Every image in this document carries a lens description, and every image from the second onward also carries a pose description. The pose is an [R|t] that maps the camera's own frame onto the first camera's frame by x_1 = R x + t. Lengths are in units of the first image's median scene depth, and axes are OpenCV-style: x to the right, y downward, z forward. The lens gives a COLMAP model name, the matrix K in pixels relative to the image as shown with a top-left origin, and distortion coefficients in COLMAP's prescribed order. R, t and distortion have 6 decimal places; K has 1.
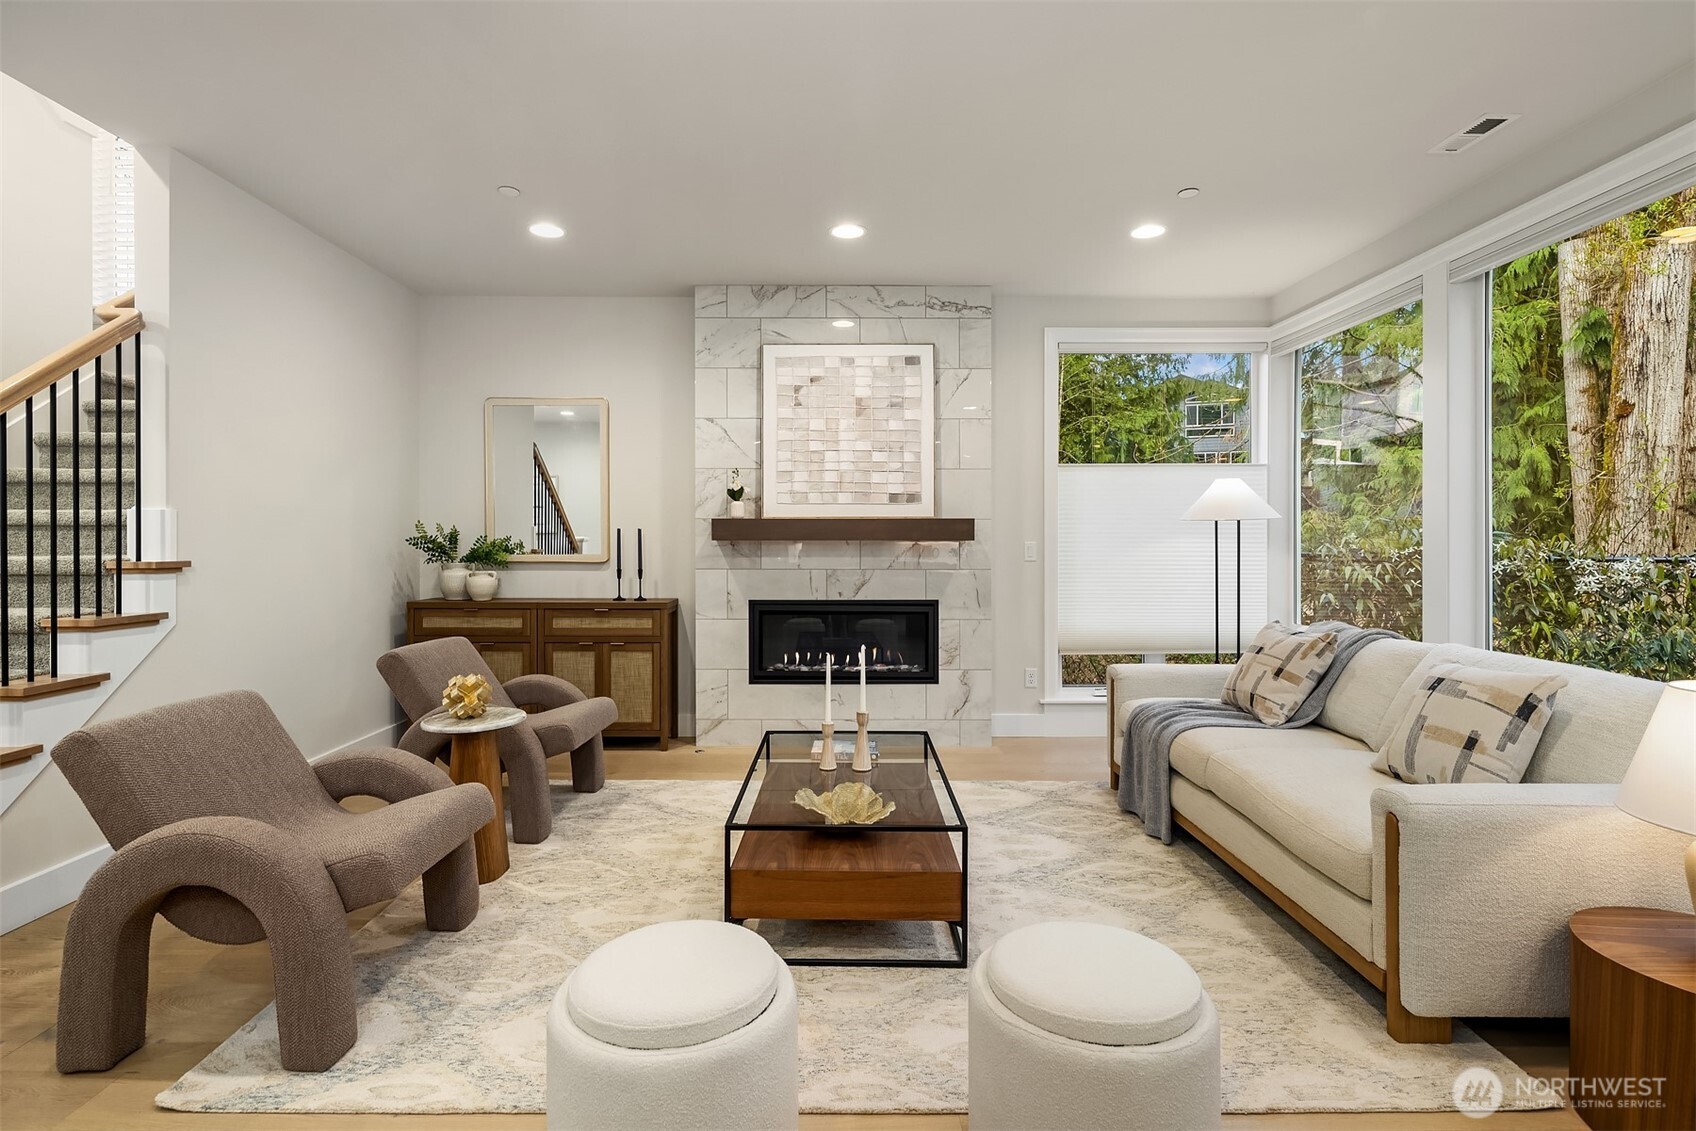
lens RADIAL K [[824.2, 0, 811.0], [0, 824.2, 536.3], [0, 0, 1]] dist [-0.001190, -0.001088]
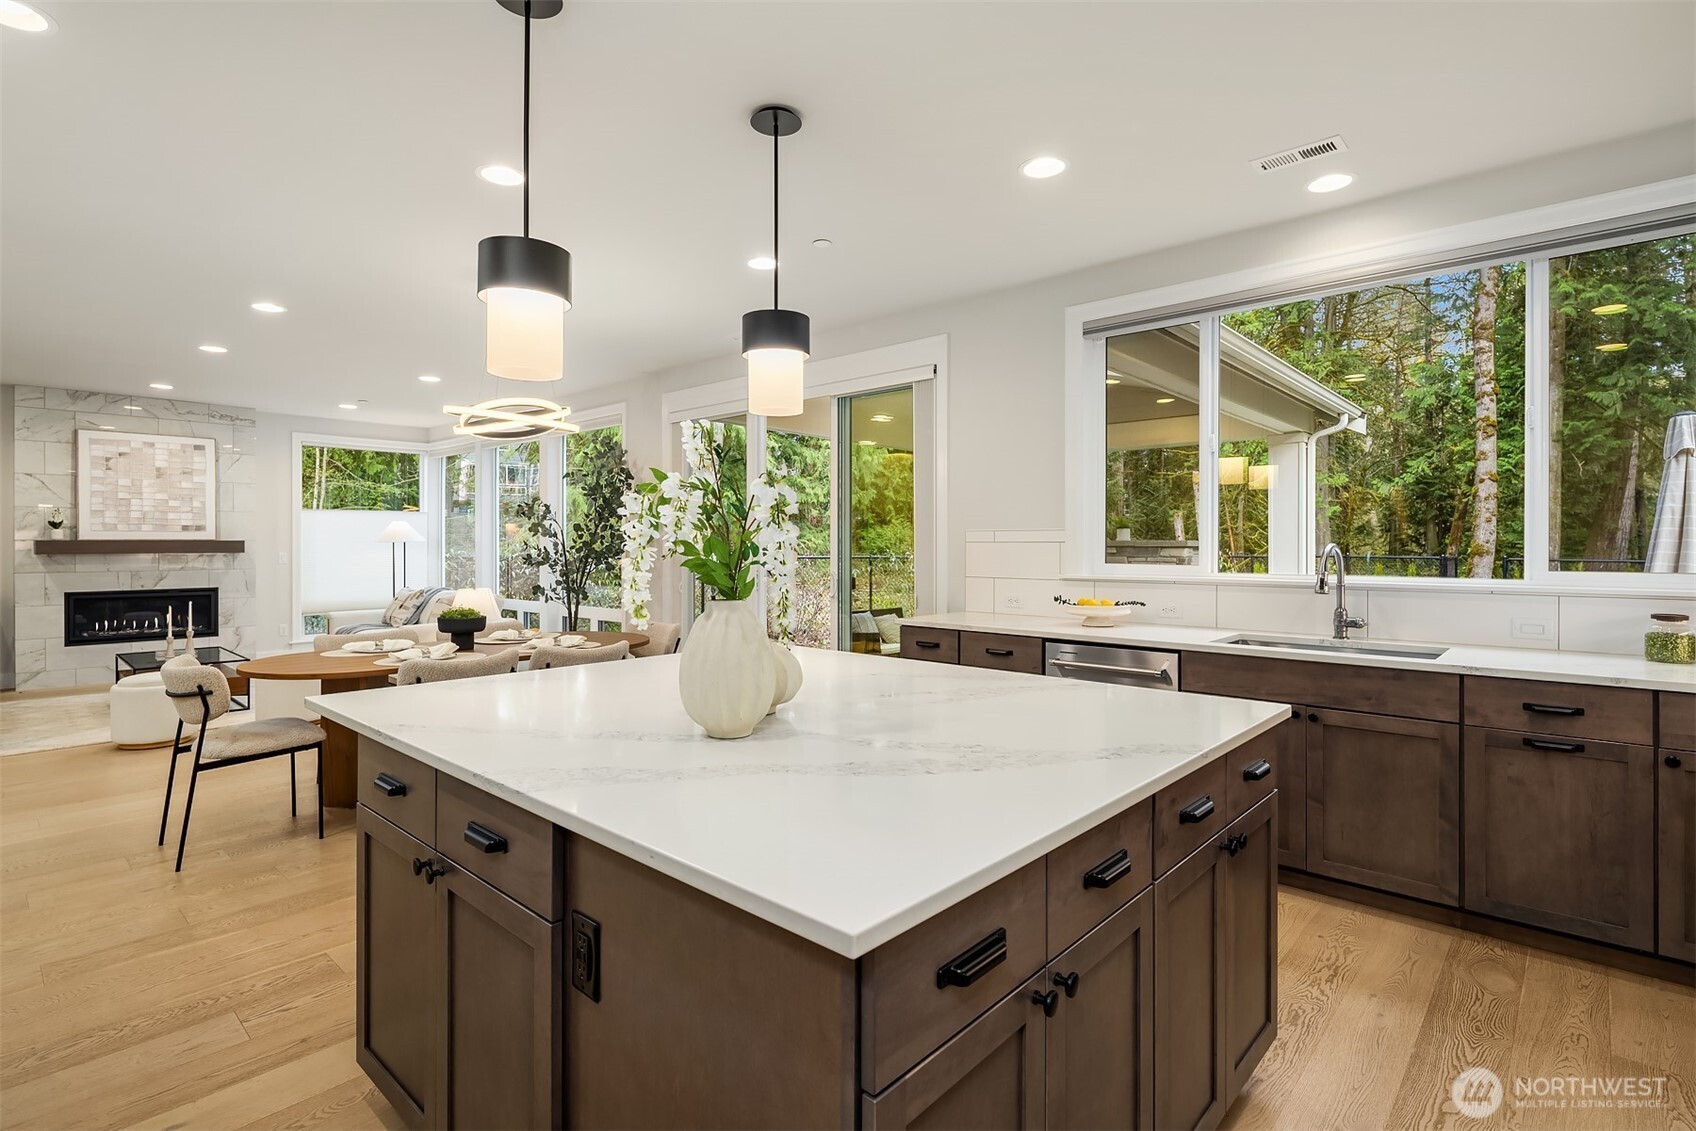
lens RADIAL K [[805.5, 0, 848.2], [0, 805.5, 545.6], [0, 0, 1]] dist [0.014811, -0.007875]
pose [[0.664104, -0.004020, 0.747630, -0.240293], [-0.002678, 0.999966, 0.007756, -0.026980], [-0.747636, -0.007153, 0.664071, -1.124039]]
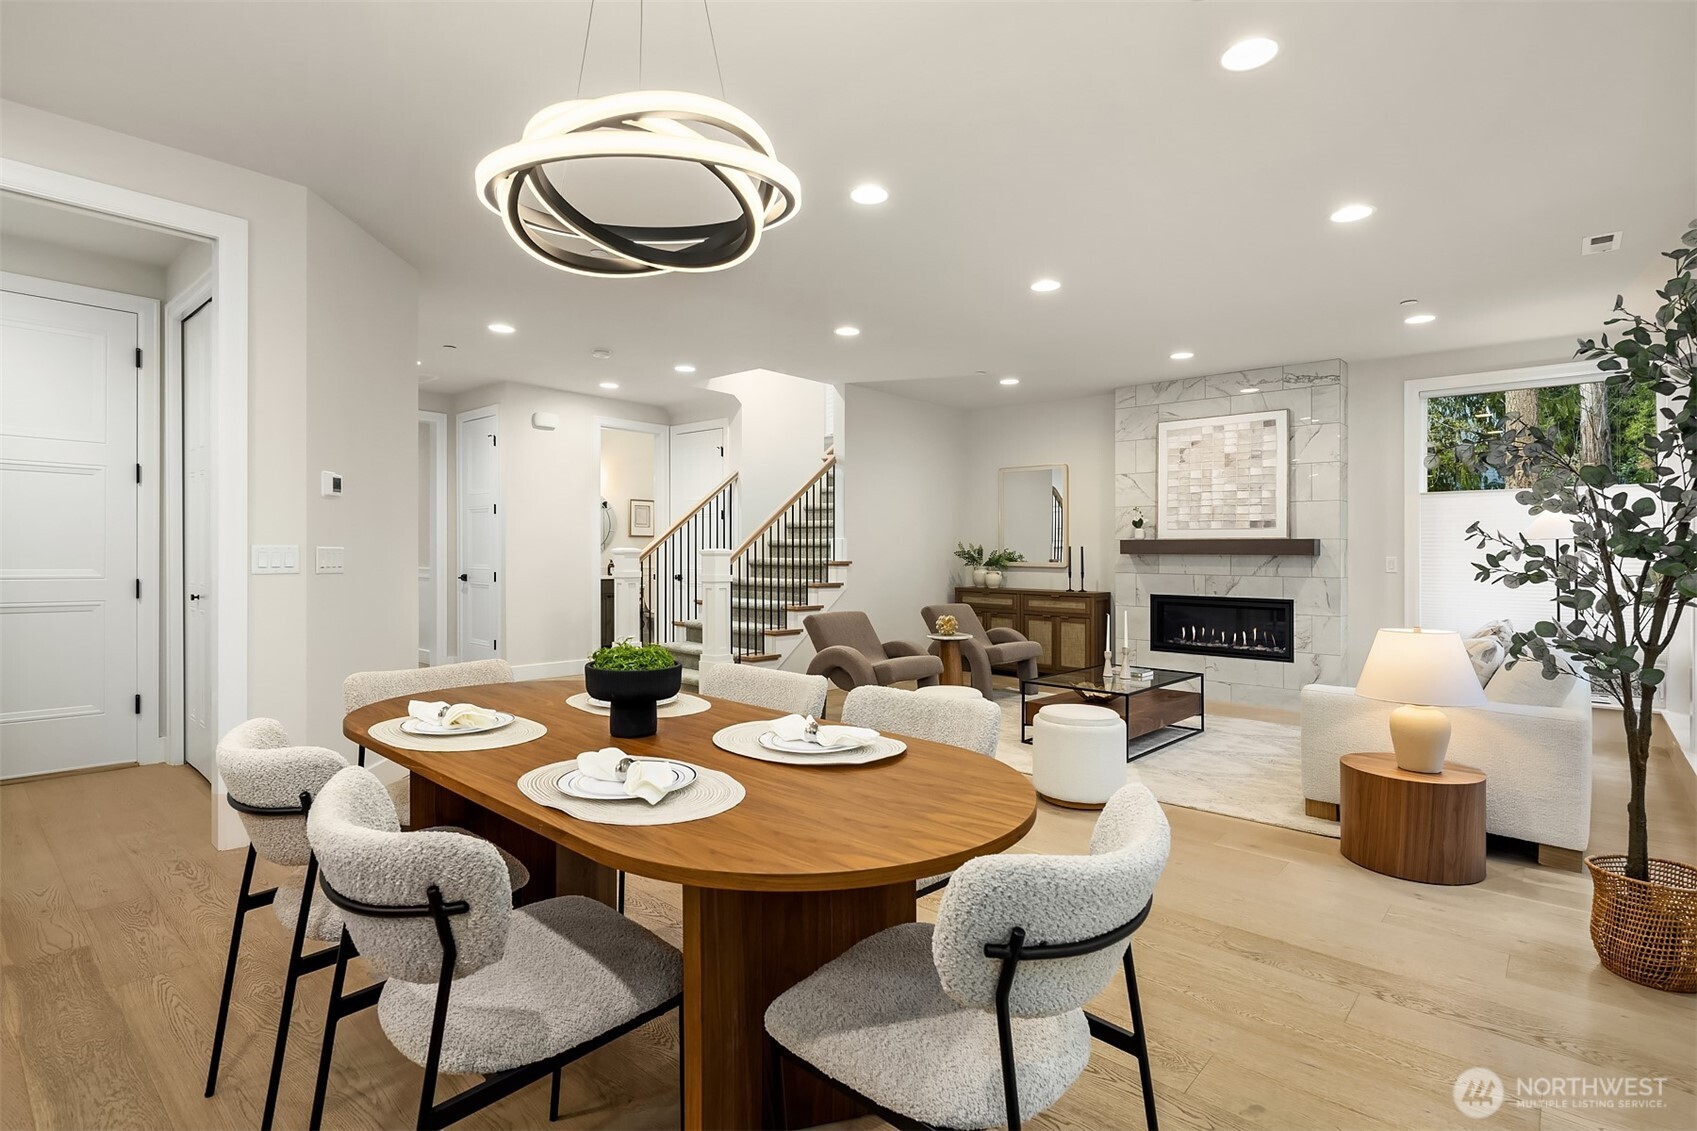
lens RADIAL K [[813.5, 0, 837.2], [0, 813.5, 536.0], [0, 0, 1]] dist [0.017784, -0.000015]
pose [[0.747939, -0.008733, -0.663710, 0.486653], [-0.002732, 0.999864, -0.016234, -0.002557], [0.663762, 0.013955, 0.747813, -0.487705]]
